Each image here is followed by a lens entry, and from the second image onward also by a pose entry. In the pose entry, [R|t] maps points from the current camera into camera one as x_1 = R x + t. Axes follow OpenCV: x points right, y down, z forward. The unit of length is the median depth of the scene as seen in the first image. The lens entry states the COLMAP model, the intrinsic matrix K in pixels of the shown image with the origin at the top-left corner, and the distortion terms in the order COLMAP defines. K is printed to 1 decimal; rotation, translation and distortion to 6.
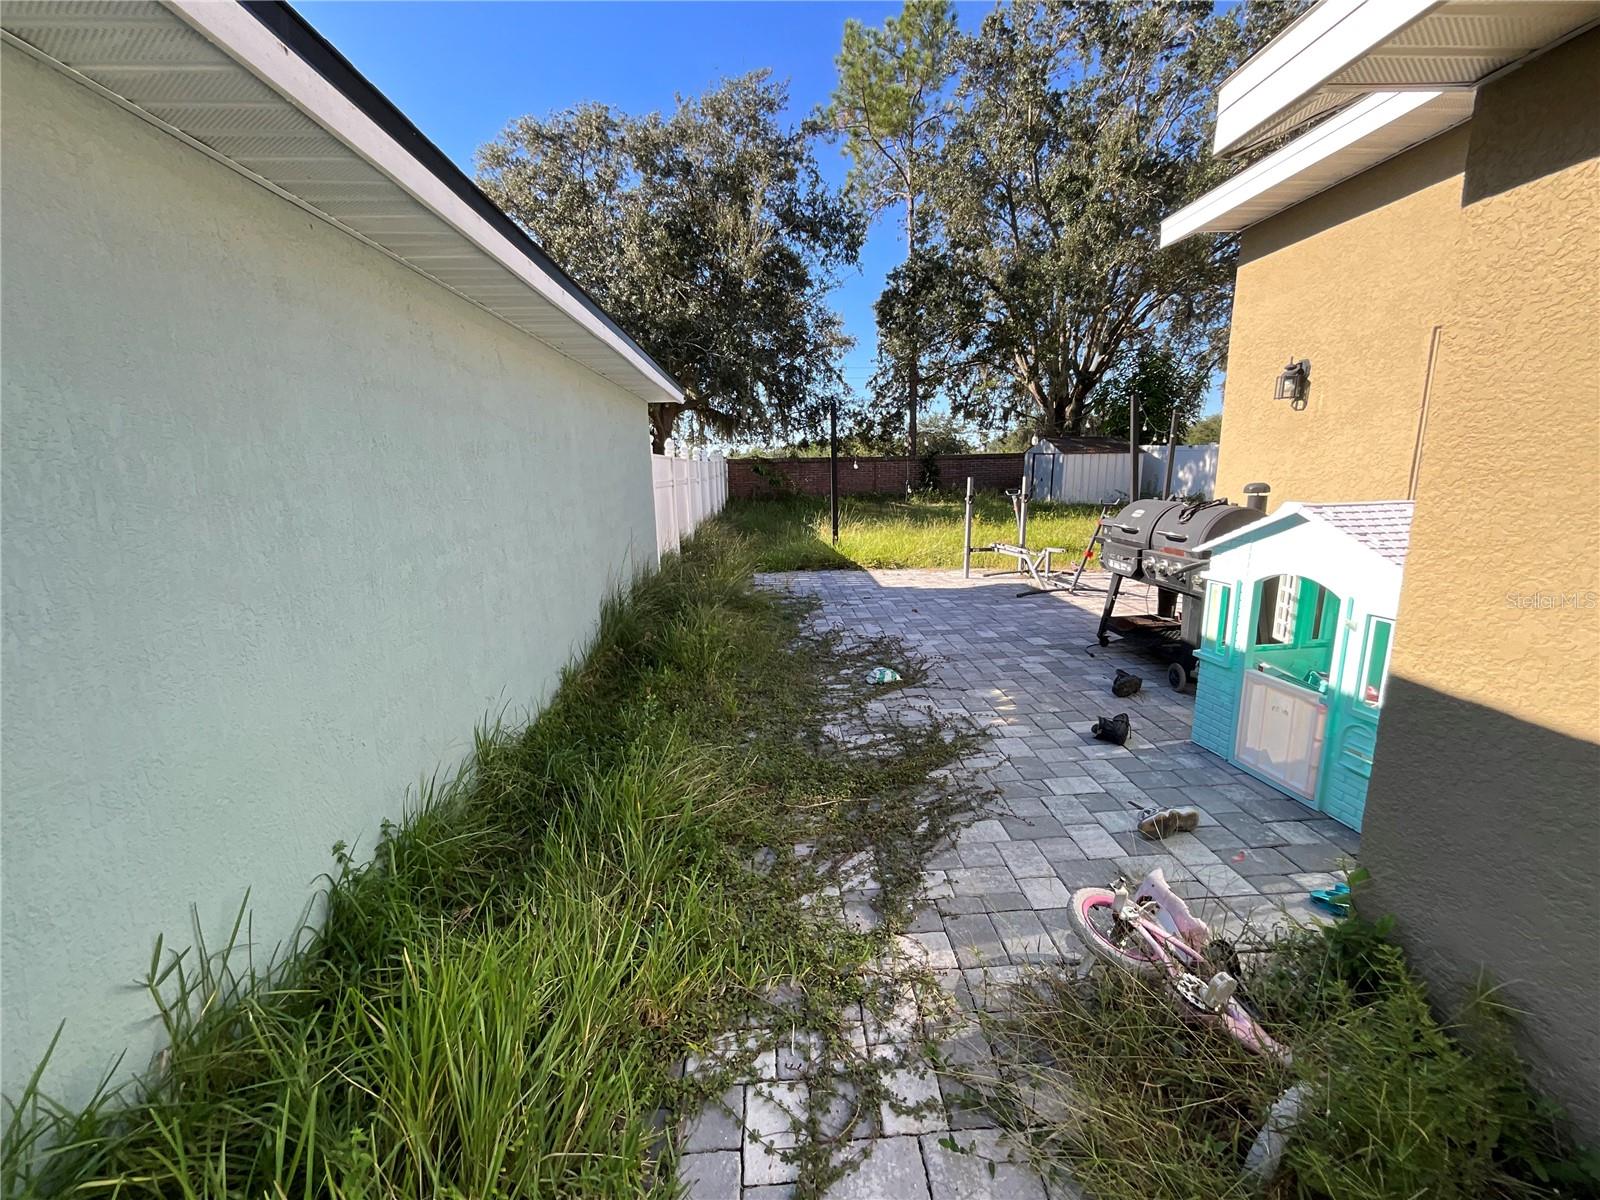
lens RADIAL K [[612.3, 0, 800.0], [0, 612.3, 600.0], [0, 0, 1]] dist [0.000890, 0.000017]
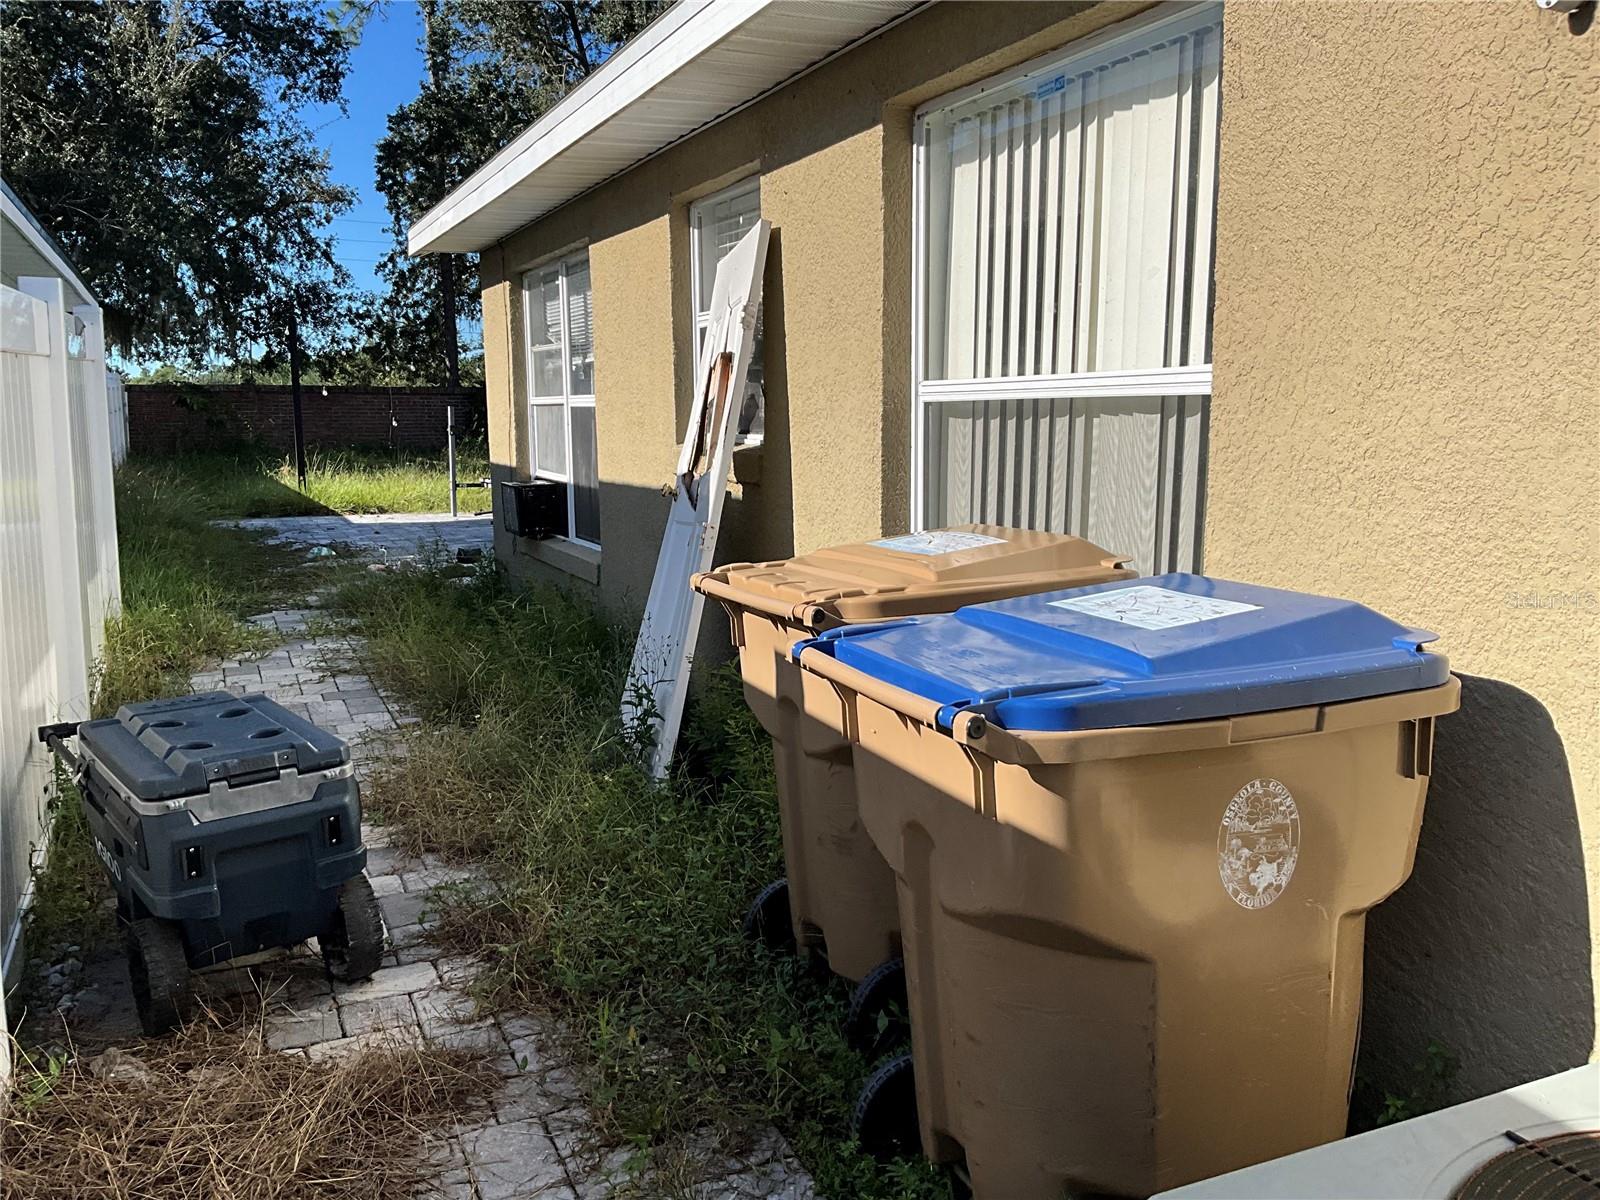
lens RADIAL K [[1348.0, 0, 800.0], [0, 1348.0, 600.0], [0, 0, 1]] dist [0.107359, -0.216373]
pose [[0.934451, -0.033284, 0.354532, 0.013526], [0.061783, 0.995676, -0.069367, 0.101777], [-0.350690, 0.086724, 0.932467, -0.411652]]
